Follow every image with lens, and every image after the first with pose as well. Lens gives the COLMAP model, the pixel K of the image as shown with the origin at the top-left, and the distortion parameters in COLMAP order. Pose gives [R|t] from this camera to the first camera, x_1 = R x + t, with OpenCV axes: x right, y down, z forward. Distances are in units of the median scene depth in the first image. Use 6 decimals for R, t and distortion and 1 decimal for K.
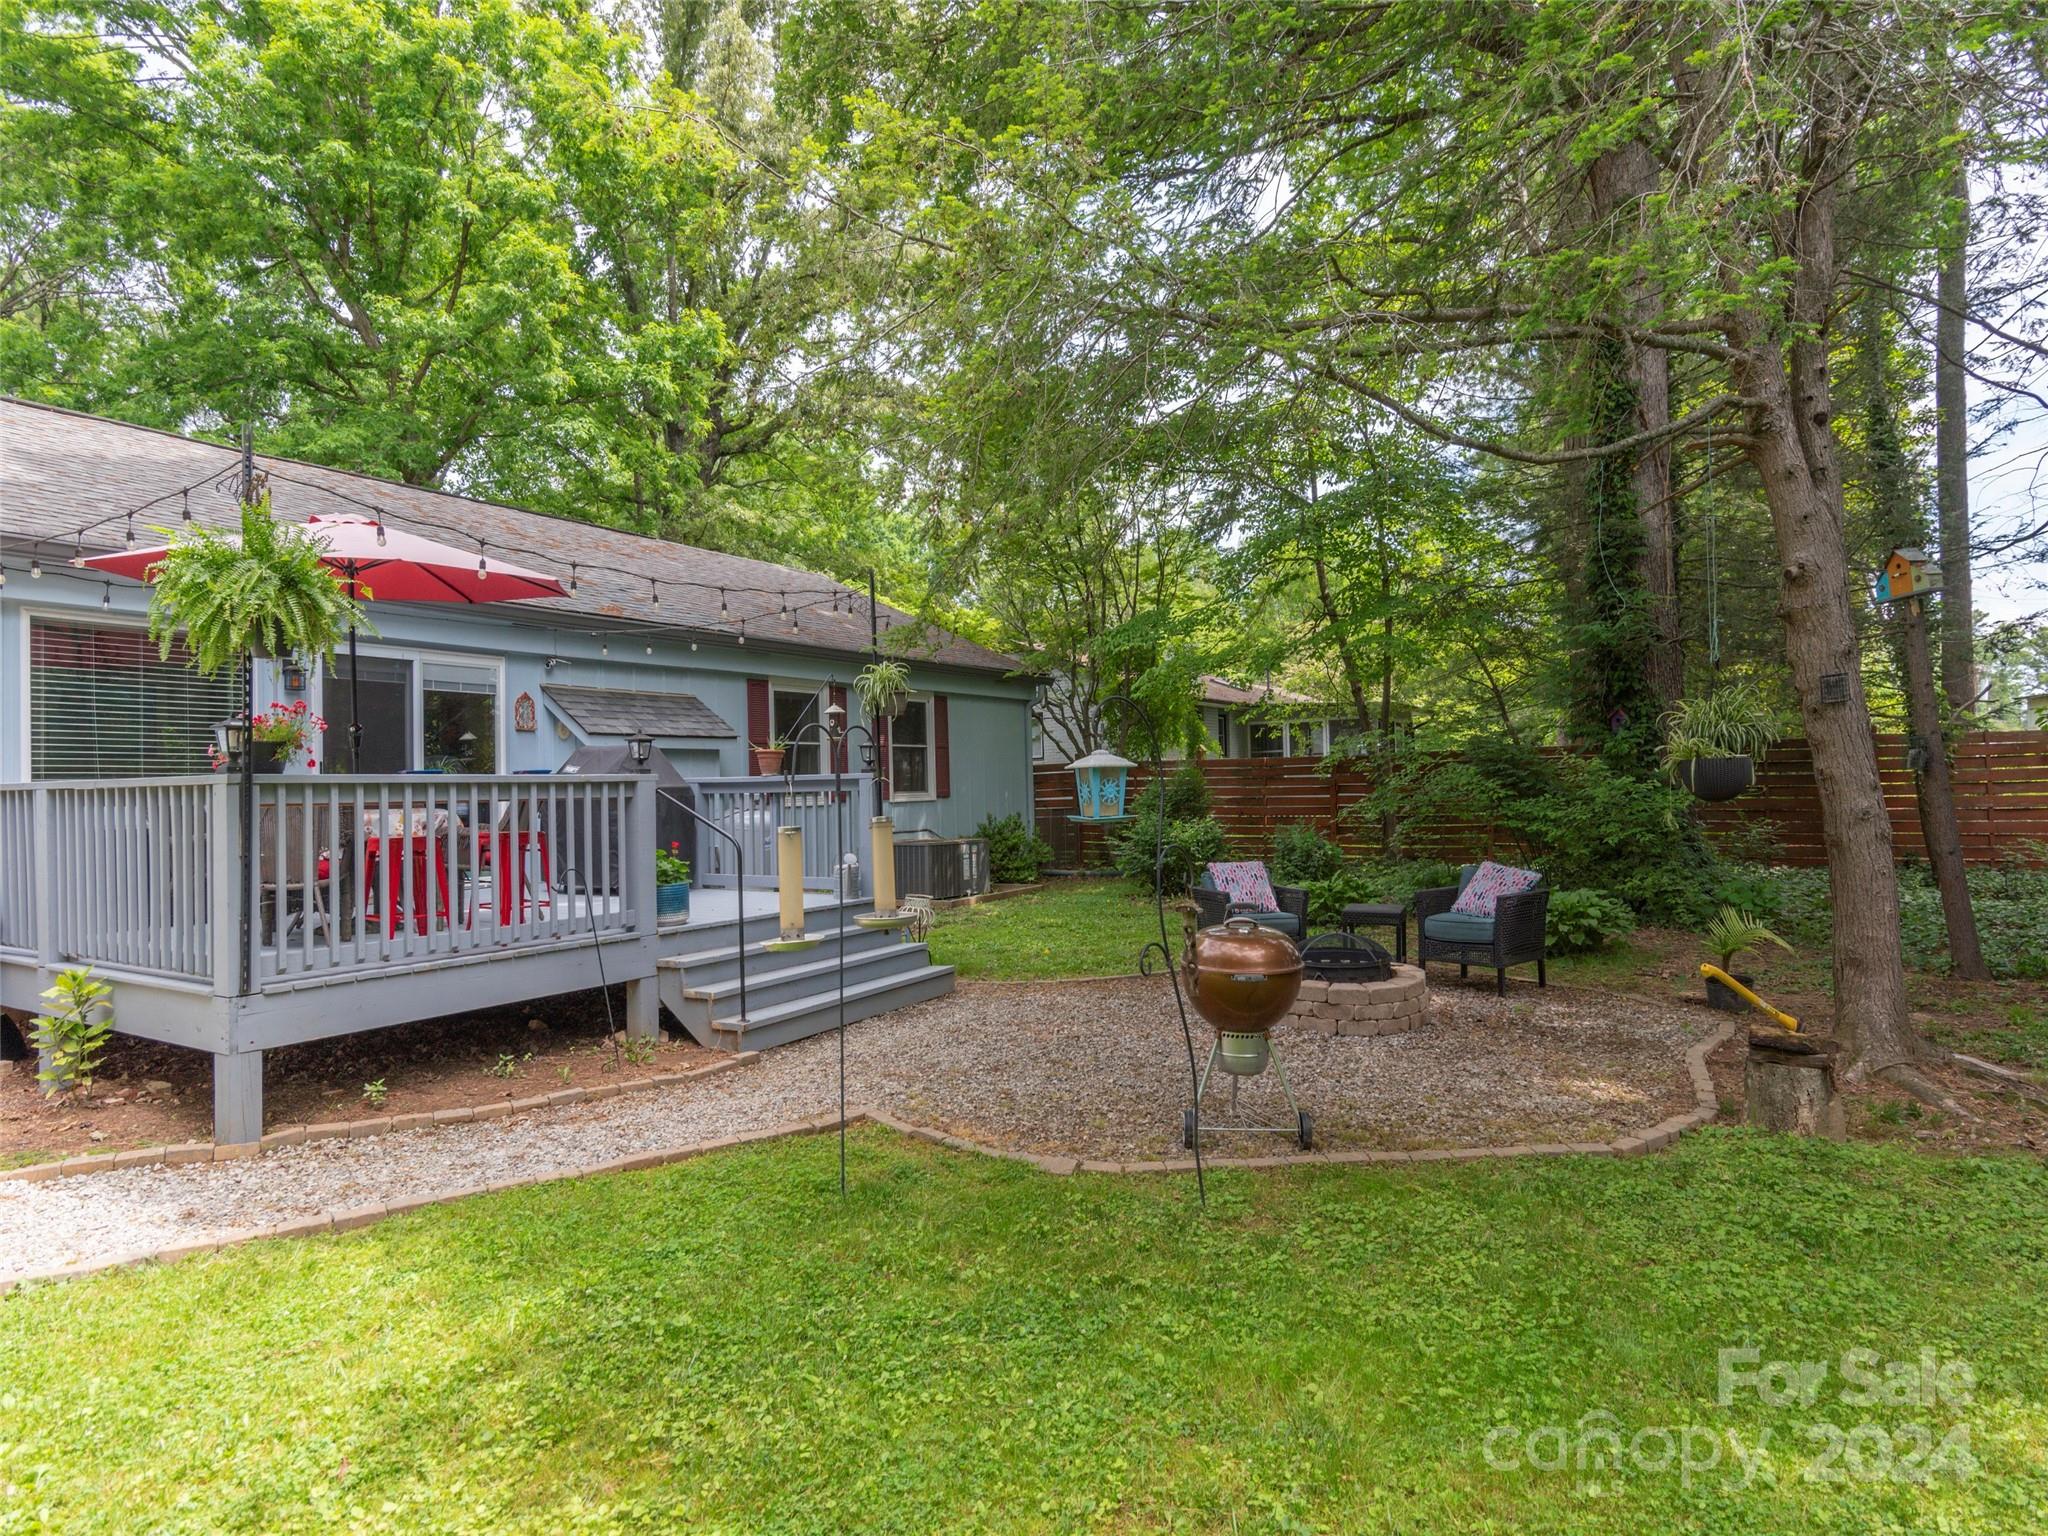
lens RADIAL K [[1160.9, 0, 1024.0], [0, 1160.9, 768.0], [0, 0, 1]] dist [0.042950, 0.000201]
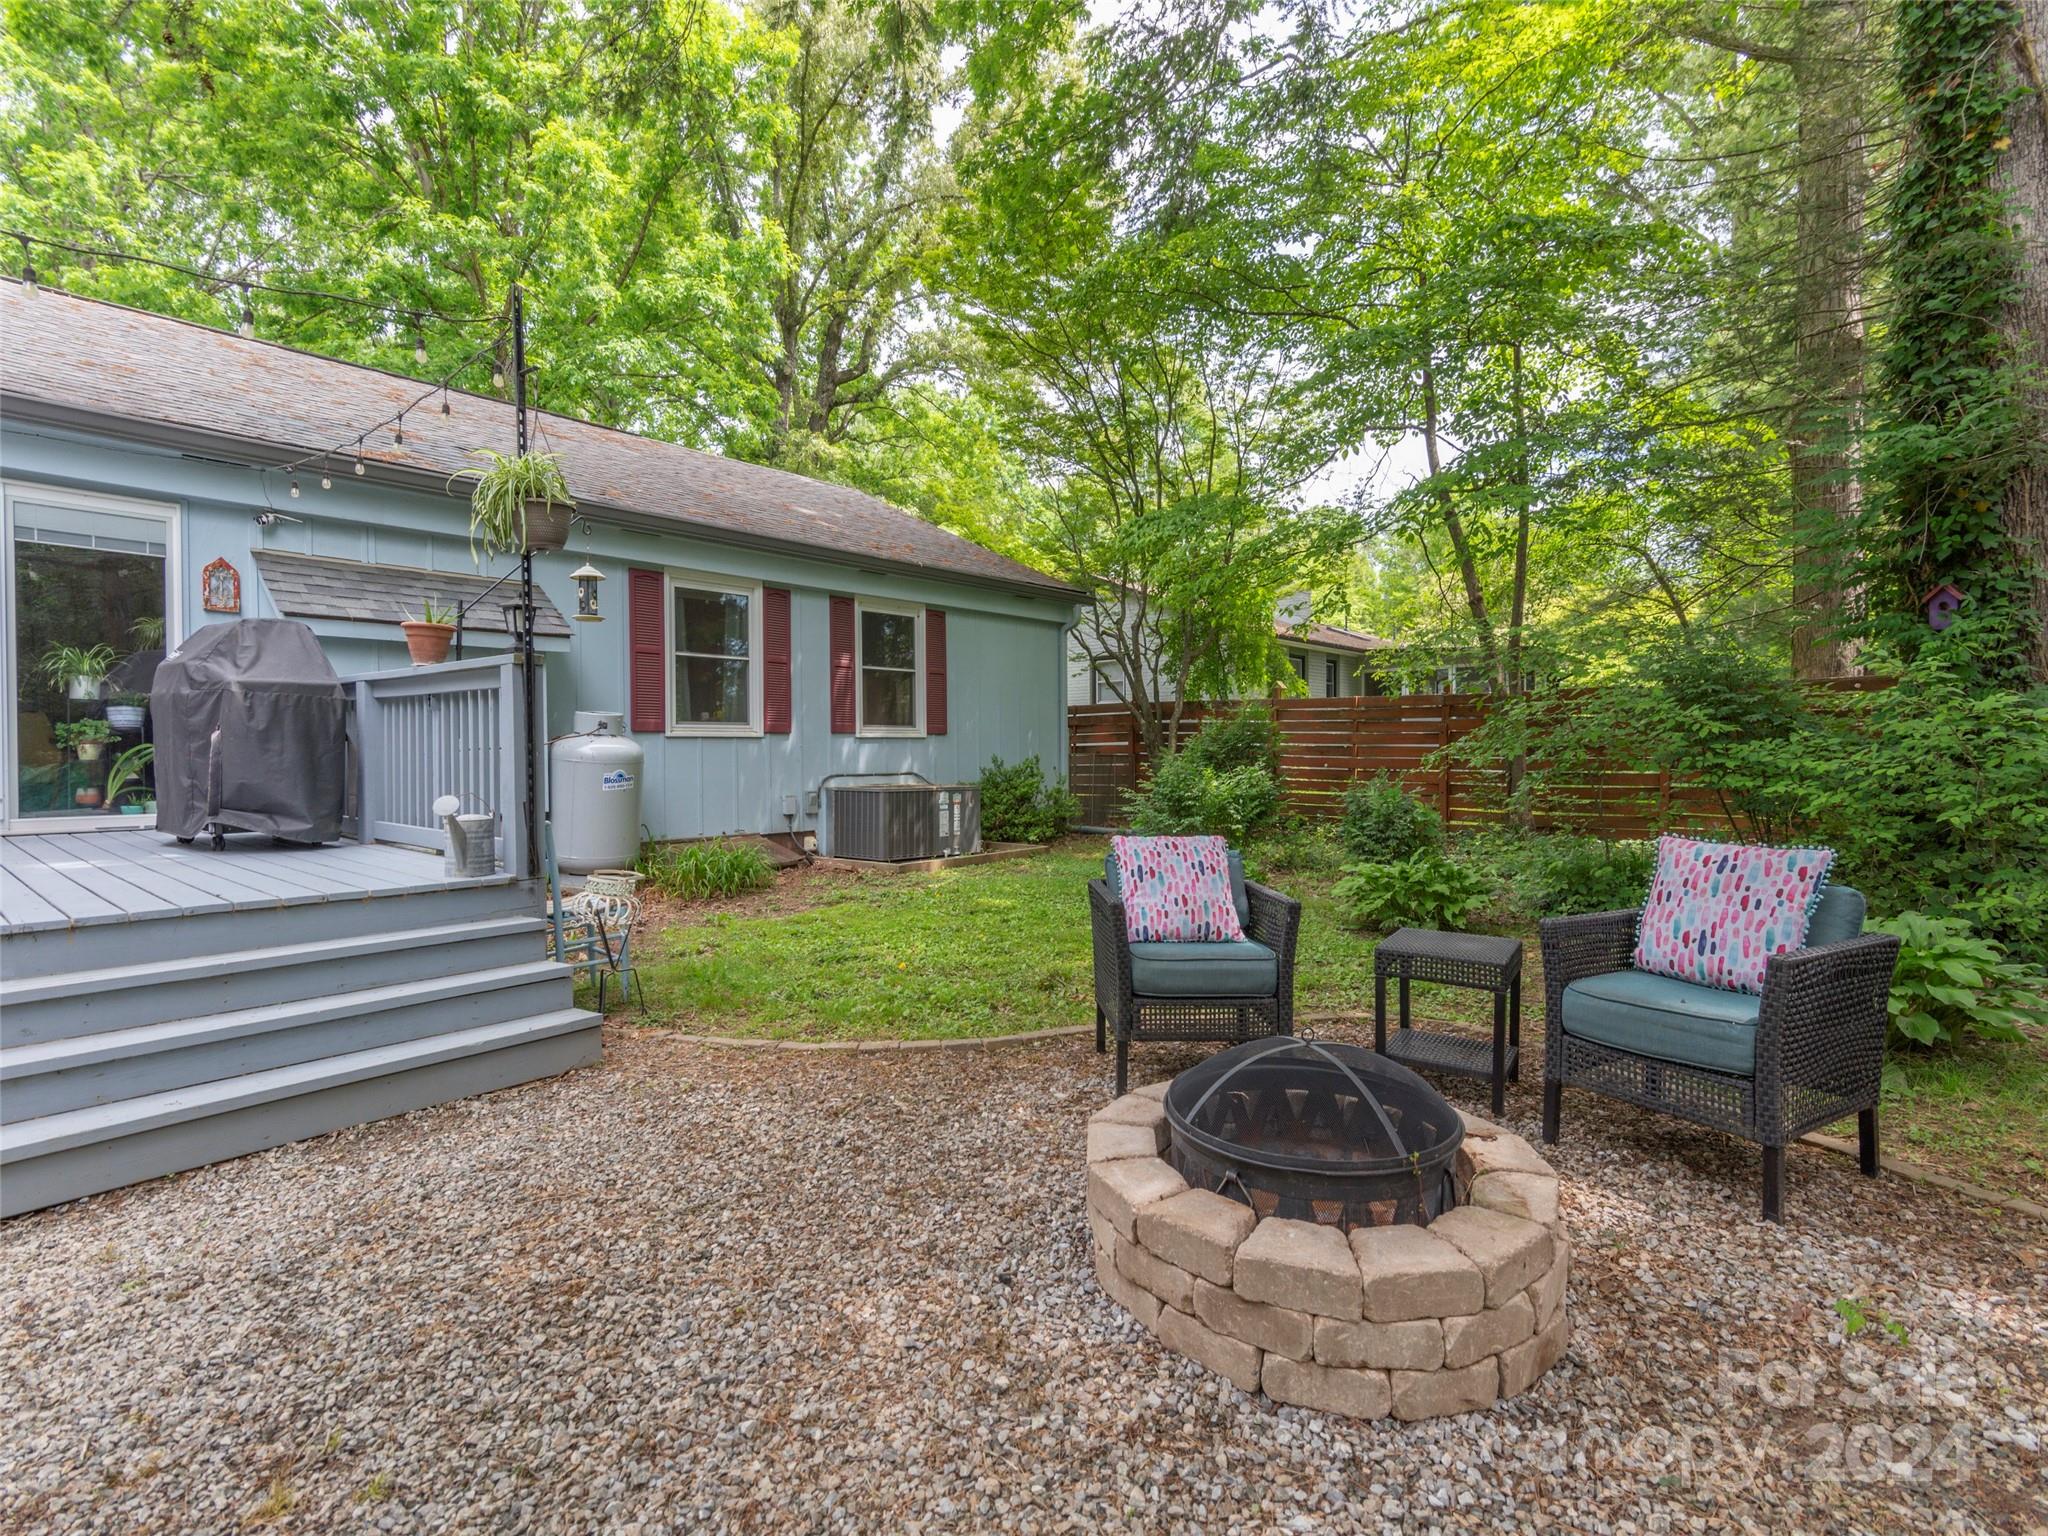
lens RADIAL K [[1002.9, 0, 1017.0], [0, 1002.9, 766.1], [0, 0, 1]] dist [0.010634, -0.000247]
pose [[0.985677, 0.025459, -0.166711, 0.122743], [-0.019411, 0.999097, 0.037807, 0.022857], [0.167523, -0.034030, 0.985281, 0.364315]]
